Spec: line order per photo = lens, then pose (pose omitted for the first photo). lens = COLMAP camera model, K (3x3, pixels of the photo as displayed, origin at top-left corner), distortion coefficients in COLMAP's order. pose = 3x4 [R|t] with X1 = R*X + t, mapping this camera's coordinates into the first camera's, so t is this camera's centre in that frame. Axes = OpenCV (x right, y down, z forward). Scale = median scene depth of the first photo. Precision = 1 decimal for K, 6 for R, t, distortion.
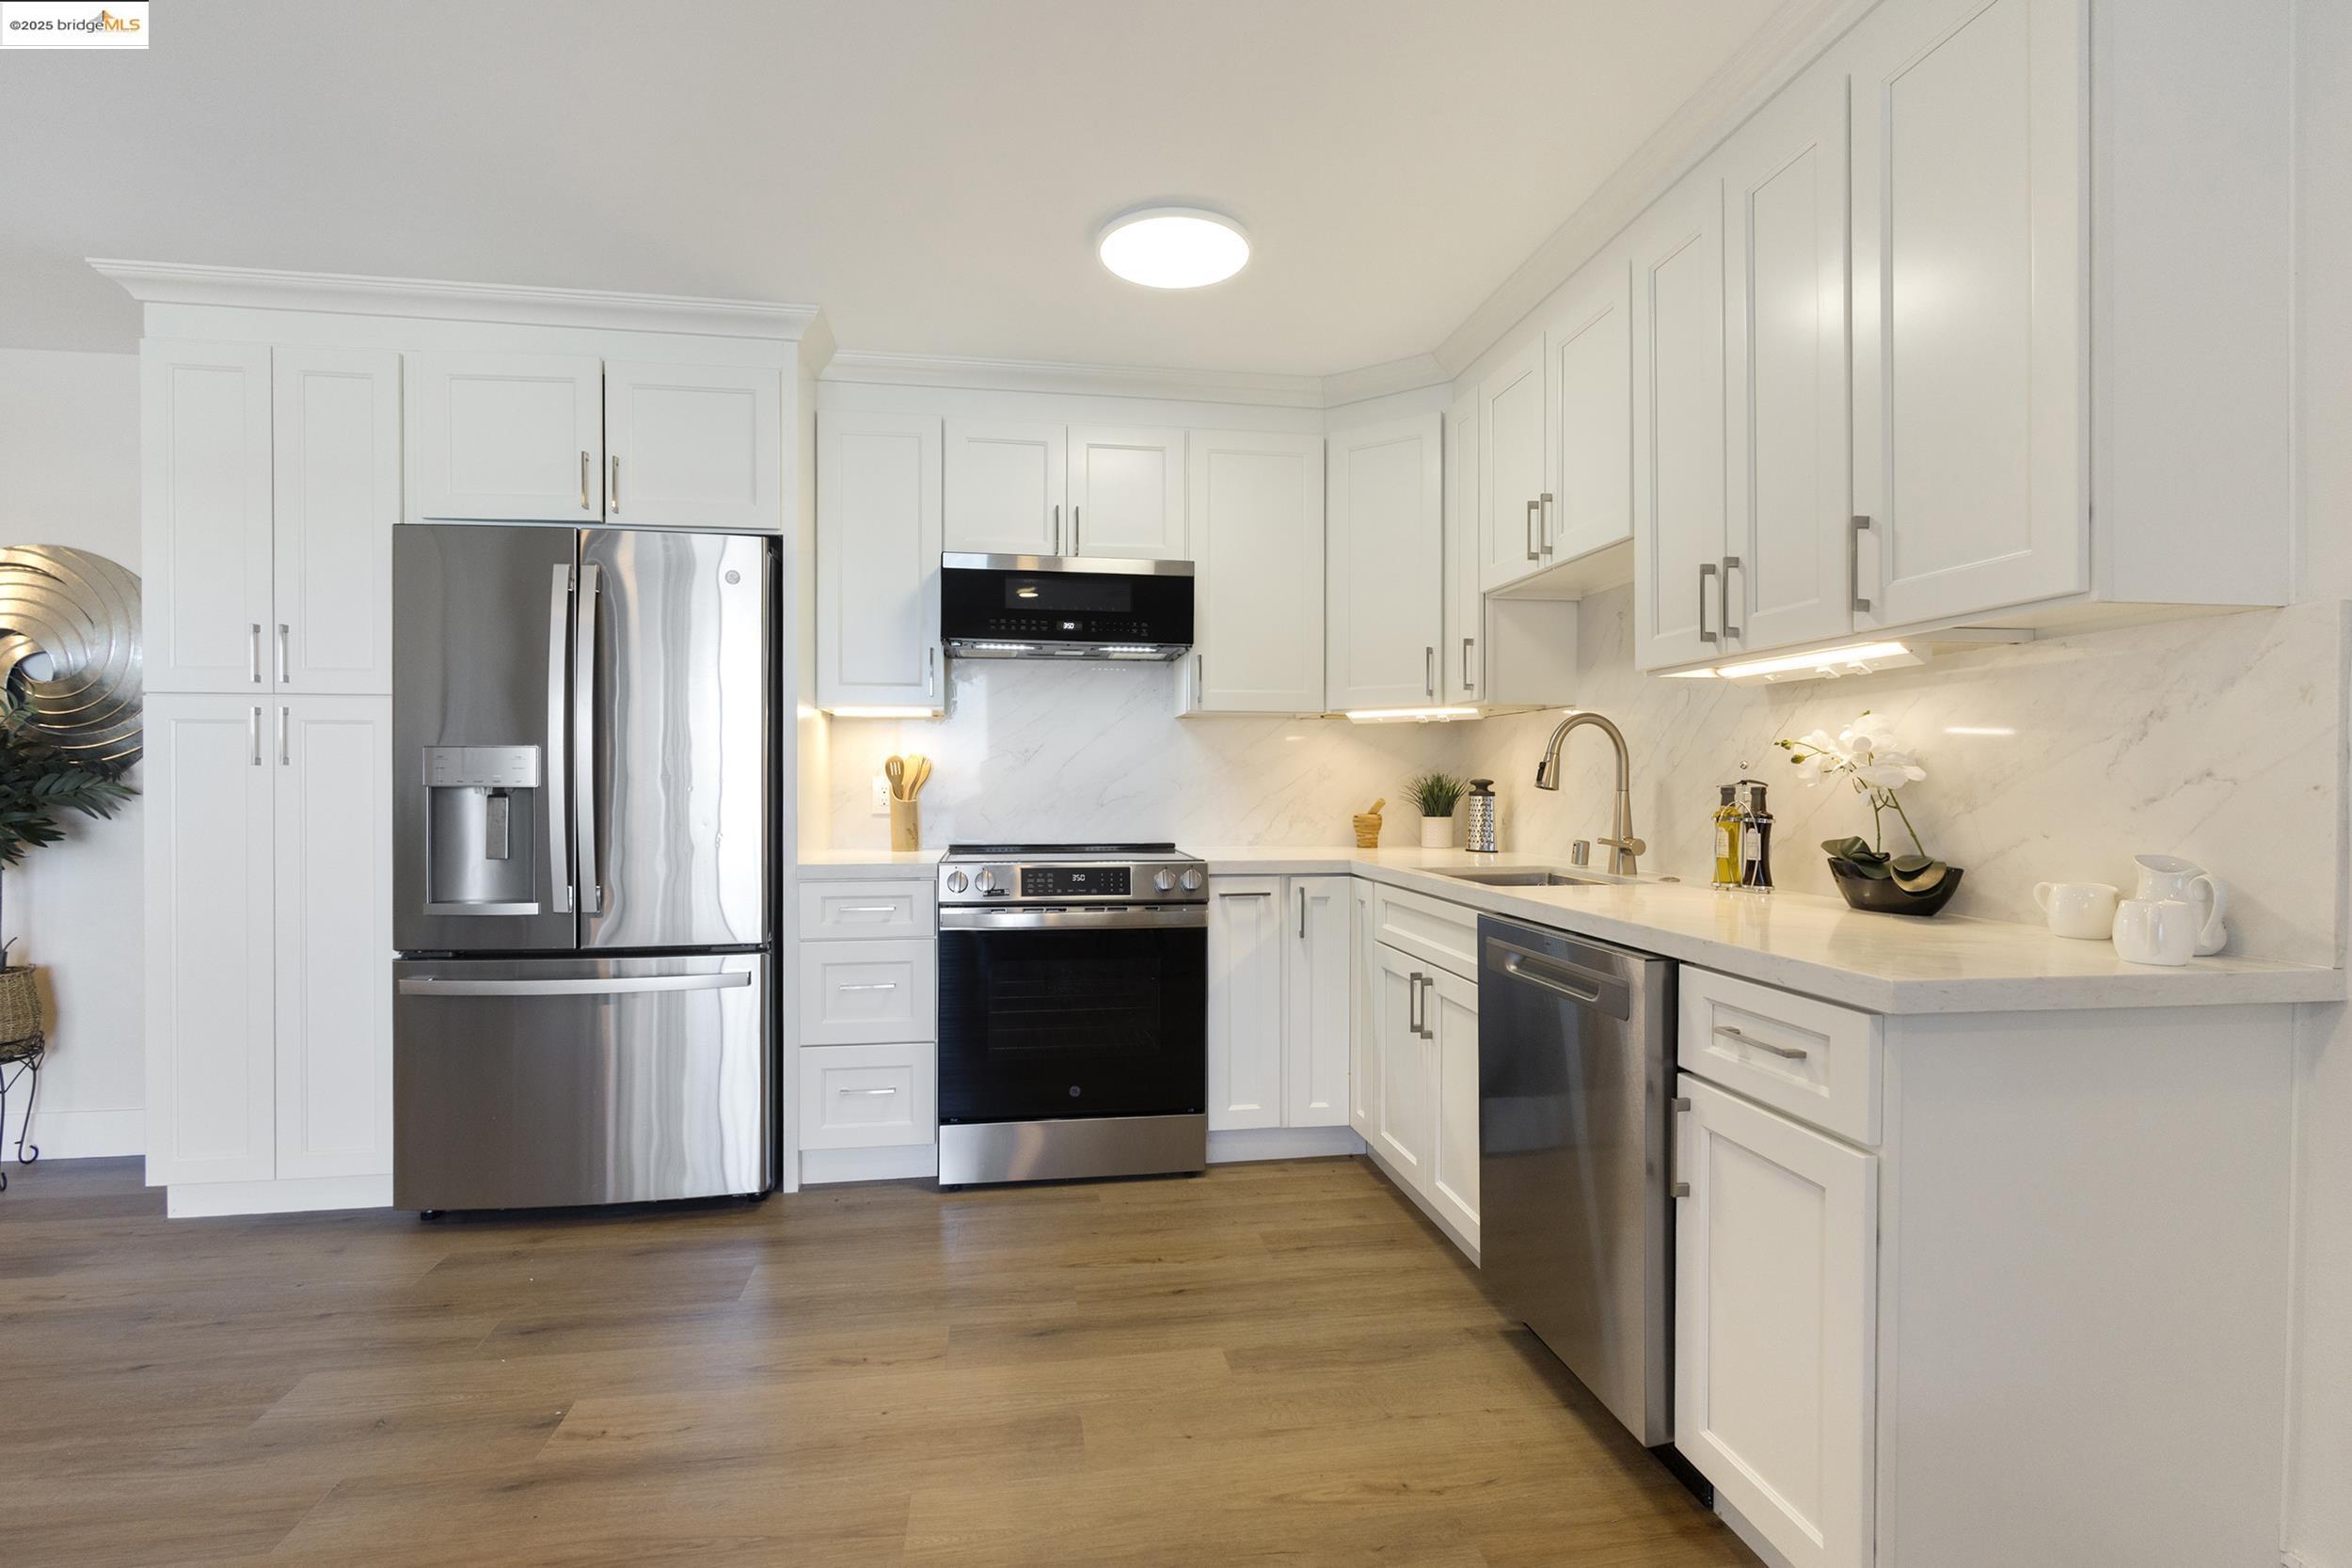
lens RADIAL K [[1092.5, 0, 1159.3], [0, 1092.5, 775.2], [0, 0, 1]] dist [-0.008391, 0.005090]
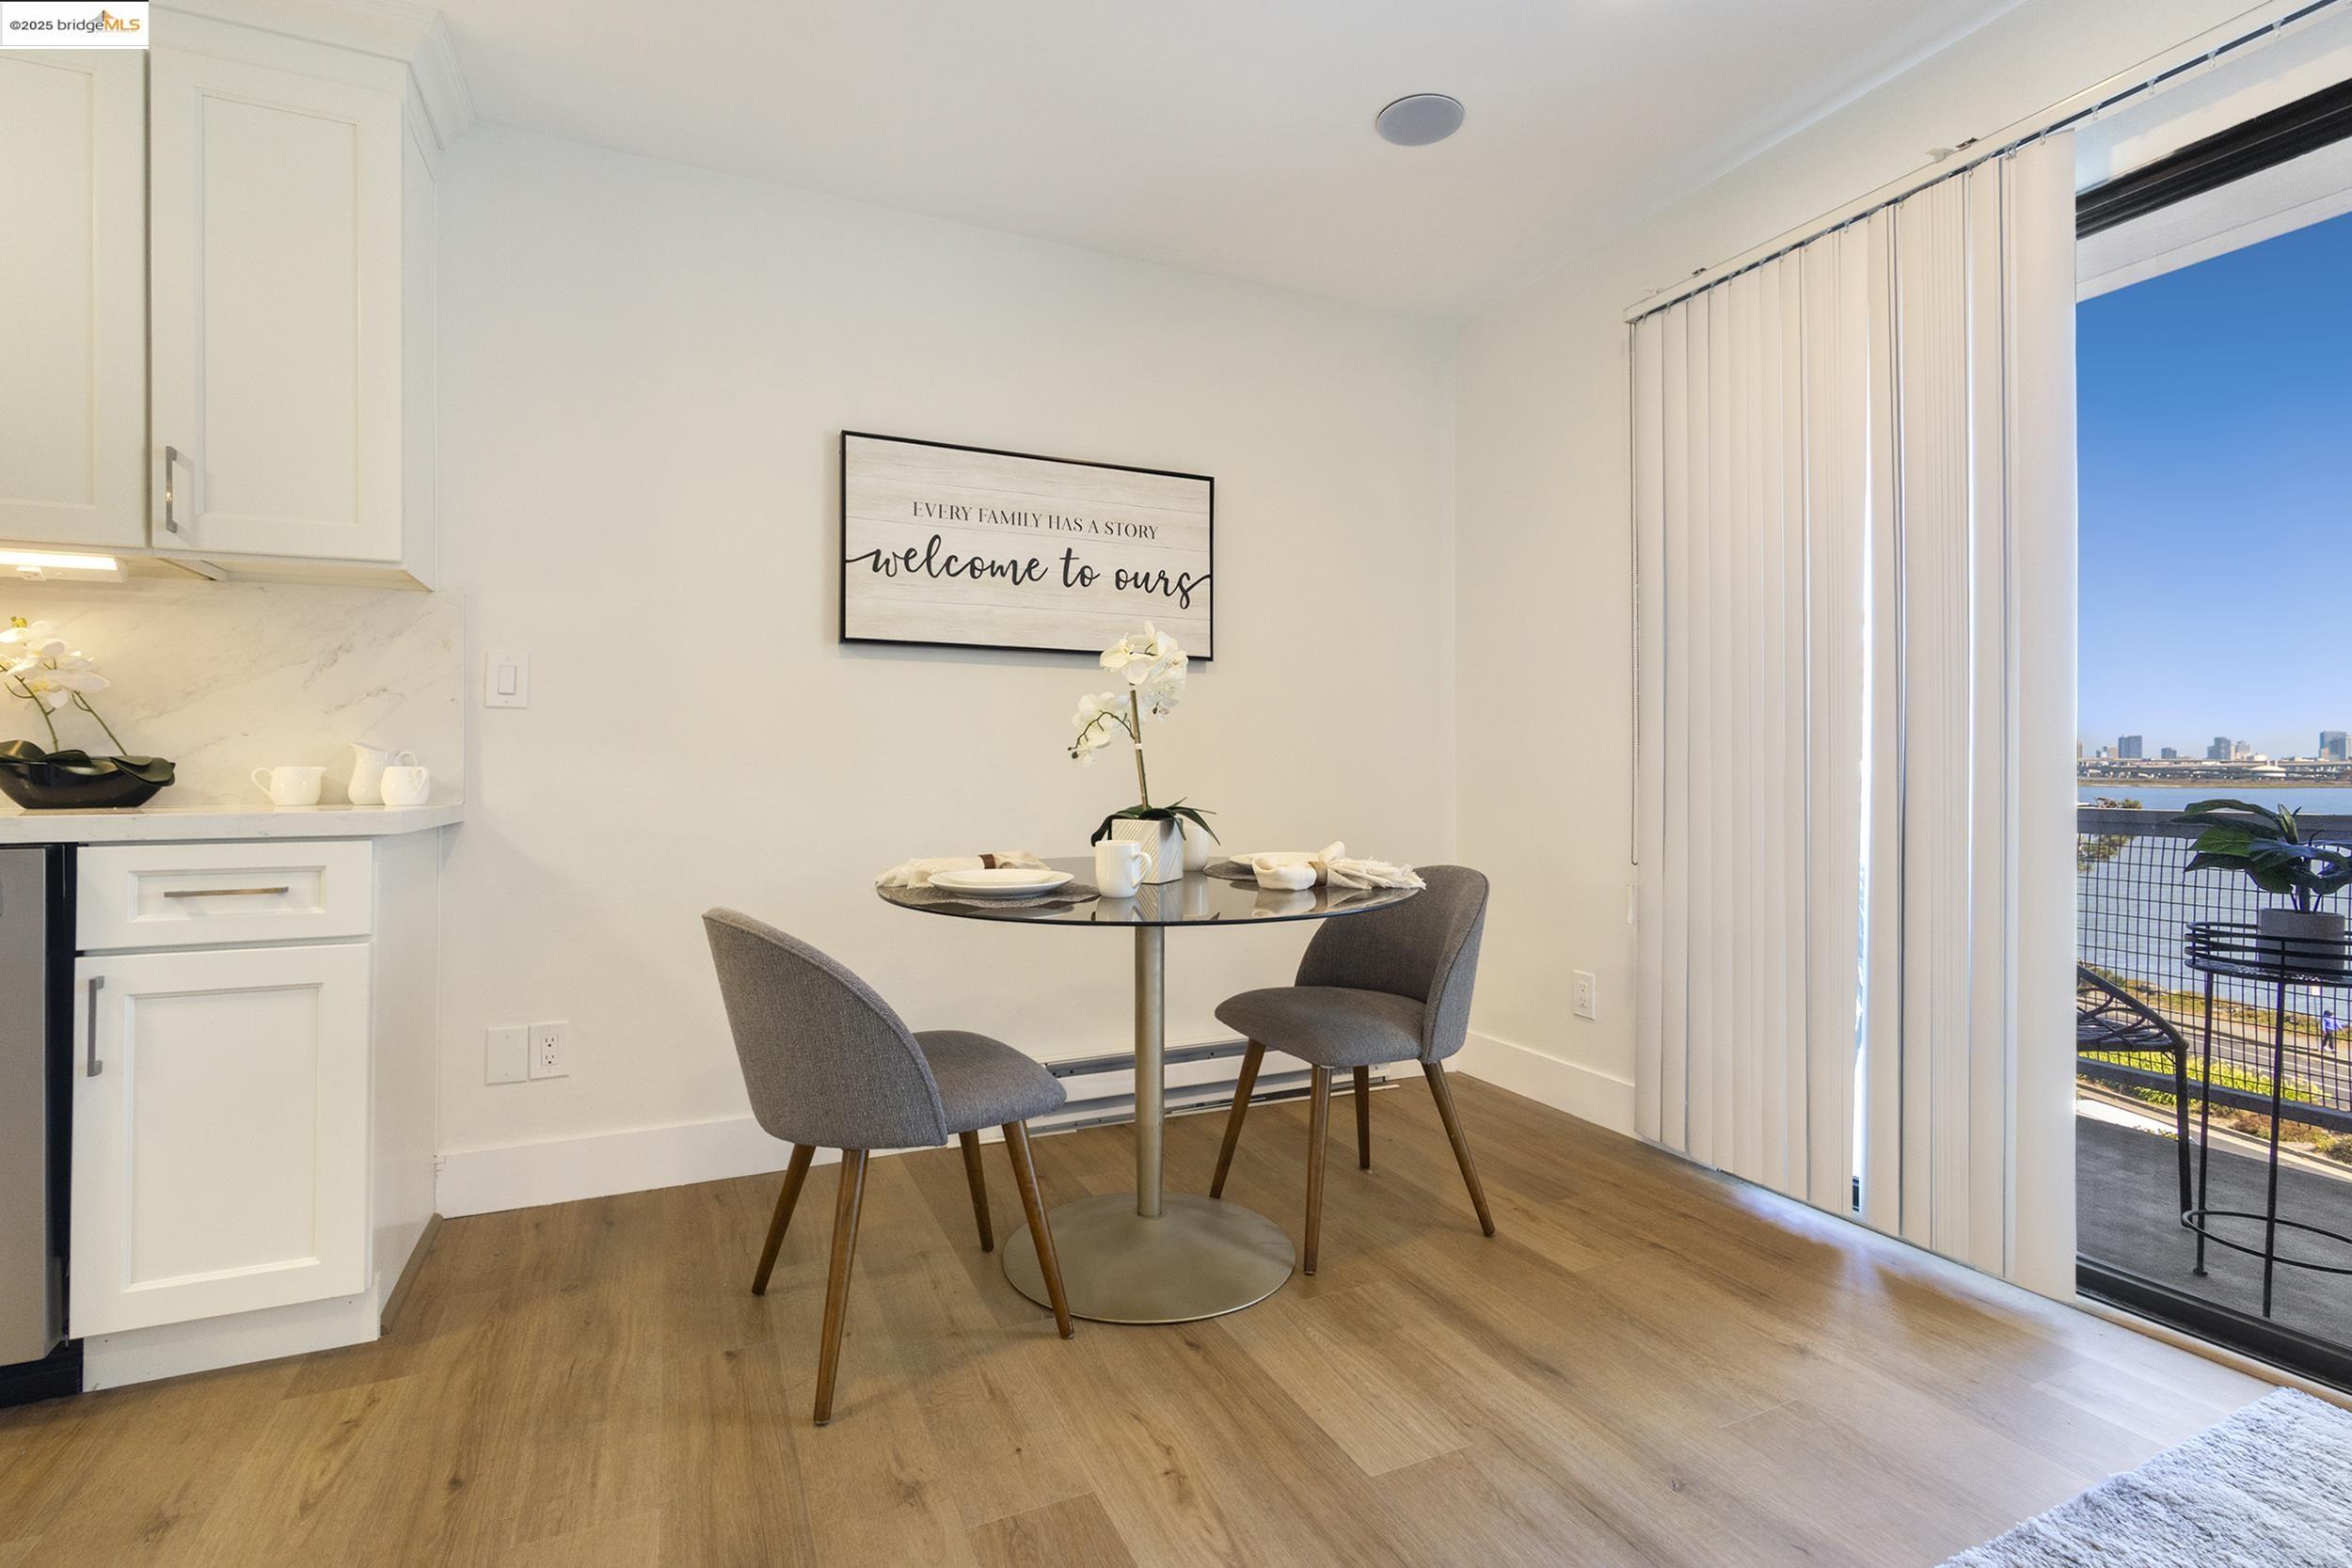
lens RADIAL K [[1092.5, 0, 1188.7], [0, 1092.5, 769.2], [0, 0, 1]] dist [-0.008391, 0.005090]
pose [[-0.286229, 0.000105, 0.958161, -0.426866], [0.000930, 1.000000, 0.000169, 0.056341], [-0.958161, 0.000939, -0.286229, 0.171385]]
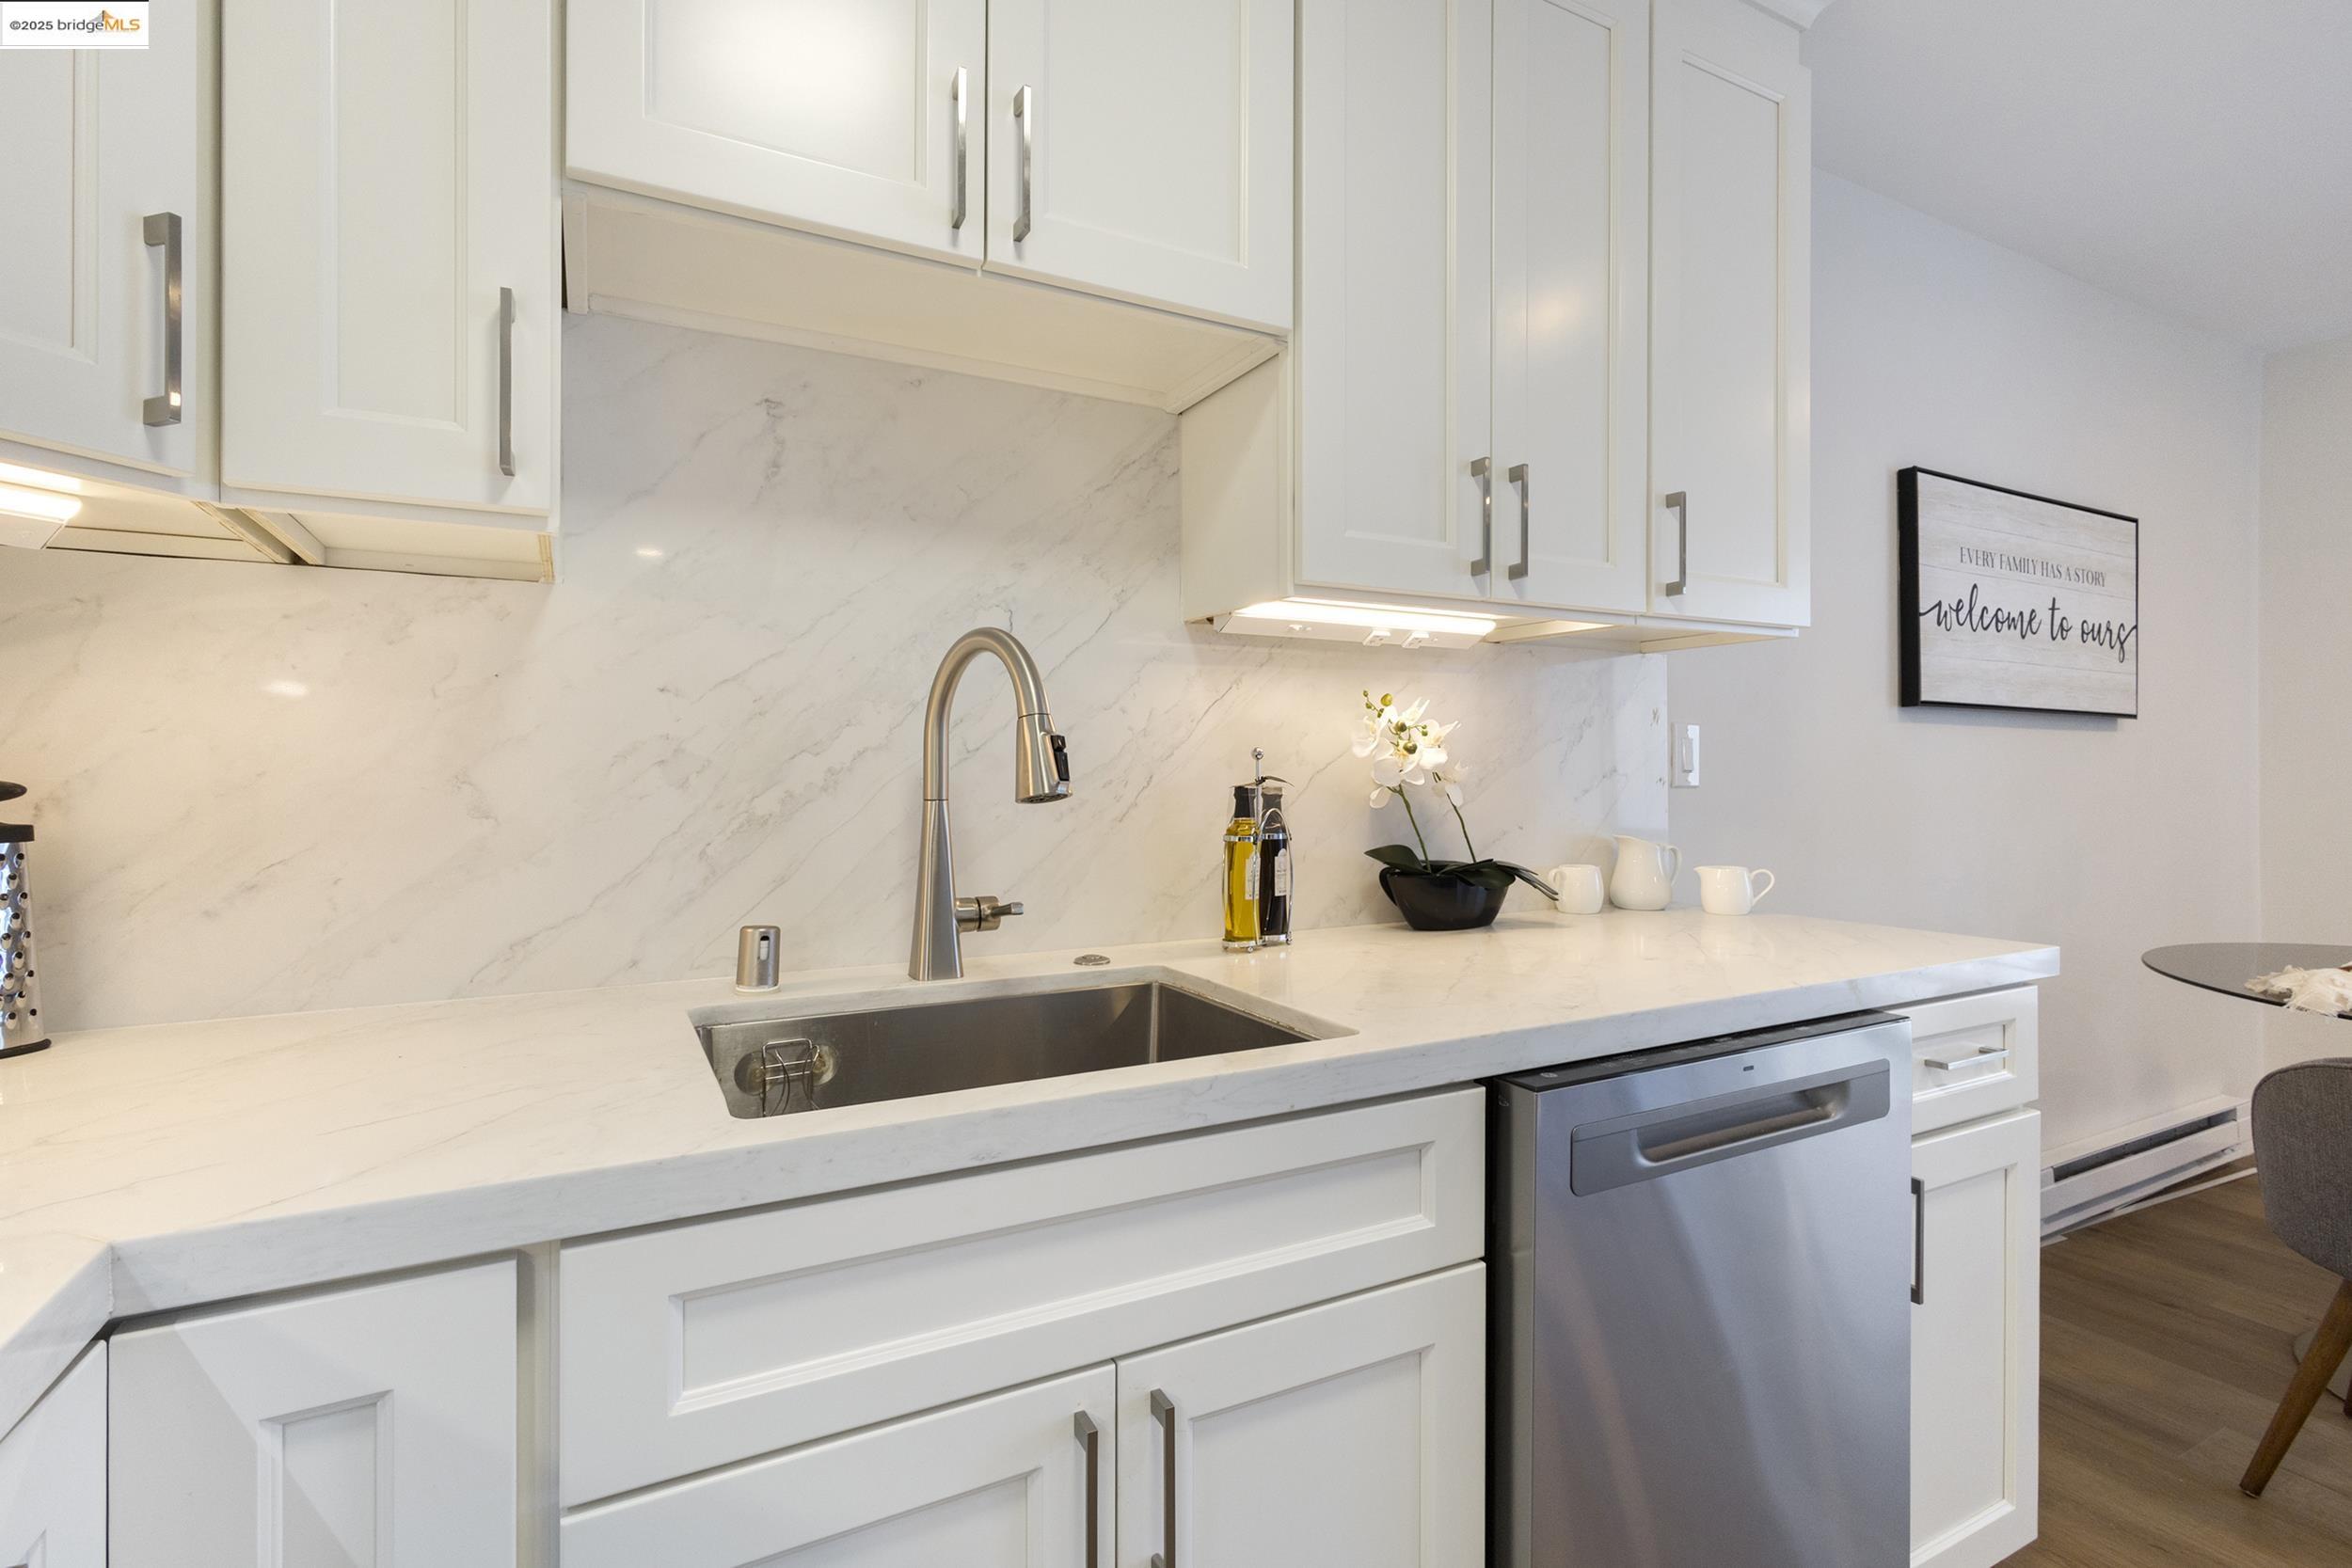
lens RADIAL K [[1092.5, 0, 1171.6], [0, 1092.5, 765.3], [0, 0, 1]] dist [-0.008391, 0.005090]
pose [[-0.331501, 0.004075, 0.943446, -0.049680], [-0.003468, 0.999979, -0.005538, 0.001058], [-0.943449, -0.005108, -0.331480, 0.966734]]
